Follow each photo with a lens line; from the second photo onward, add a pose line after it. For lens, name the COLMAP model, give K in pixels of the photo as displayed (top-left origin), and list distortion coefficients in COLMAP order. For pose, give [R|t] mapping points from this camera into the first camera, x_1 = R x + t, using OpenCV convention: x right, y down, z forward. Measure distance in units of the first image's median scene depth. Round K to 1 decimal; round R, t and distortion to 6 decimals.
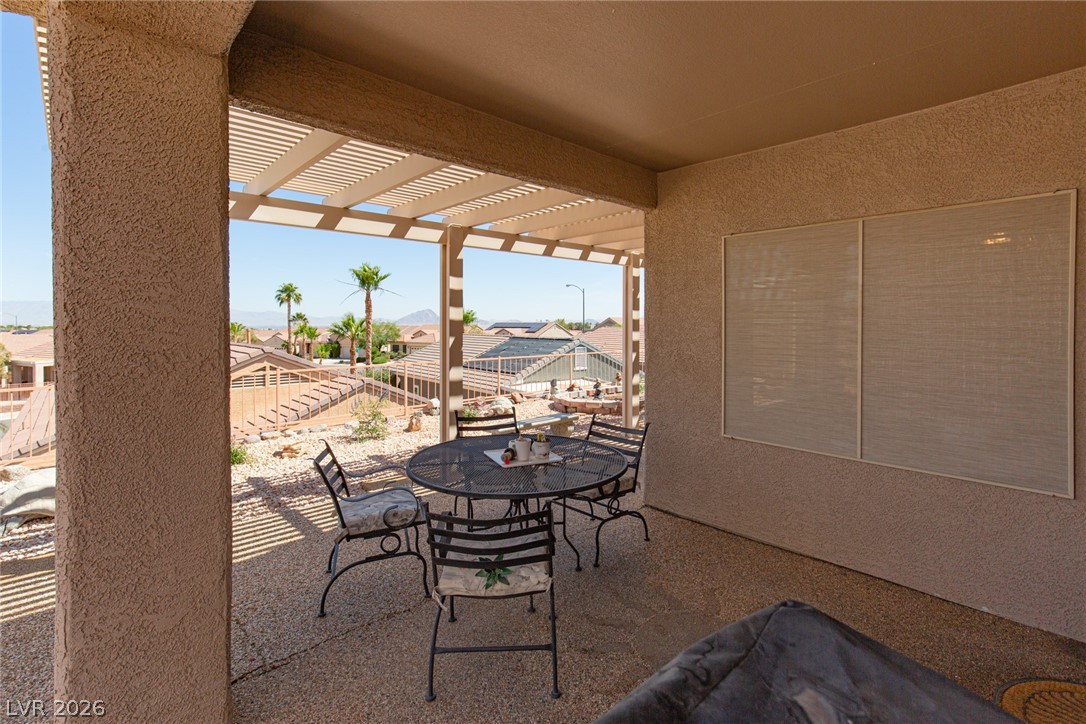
lens RADIAL K [[505.3, 0, 544.0], [0, 505.3, 325.3], [0, 0, 1]] dist [-0.000430, -0.000033]
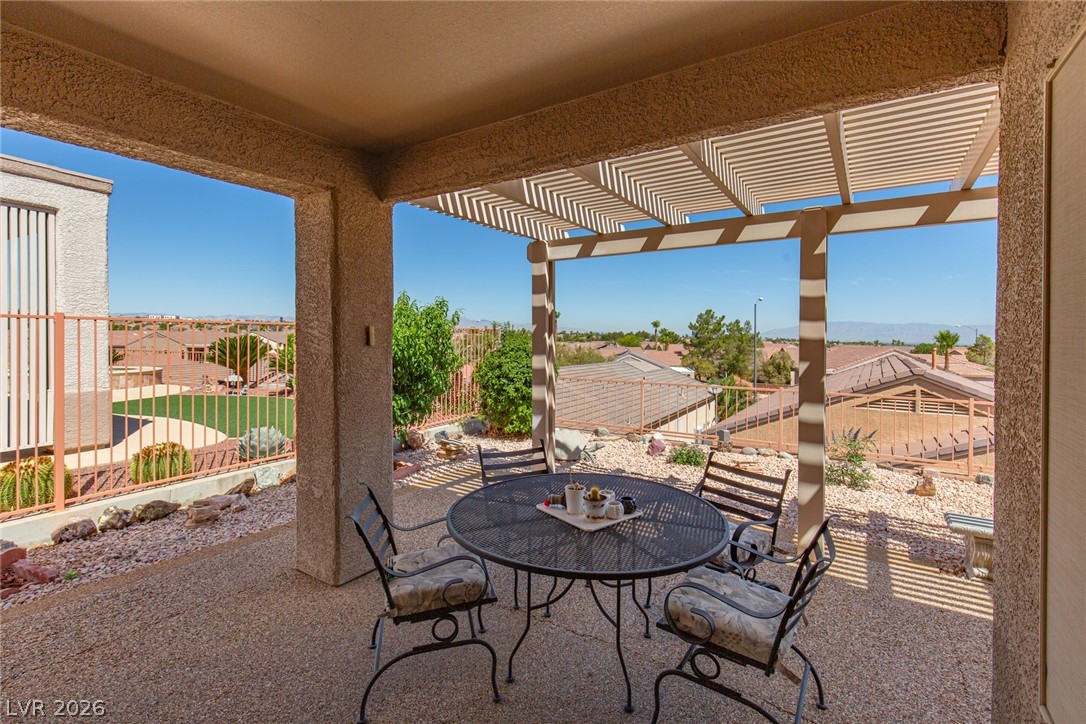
lens RADIAL K [[492.4, 0, 544.3], [0, 492.4, 340.6], [0, 0, 1]] dist [0.002268, 0.000185]
pose [[0.239872, 0.005559, -0.970789, 0.421257], [-0.011475, 0.999930, 0.002891, -0.005154], [0.970737, 0.010446, 0.239919, 0.454390]]
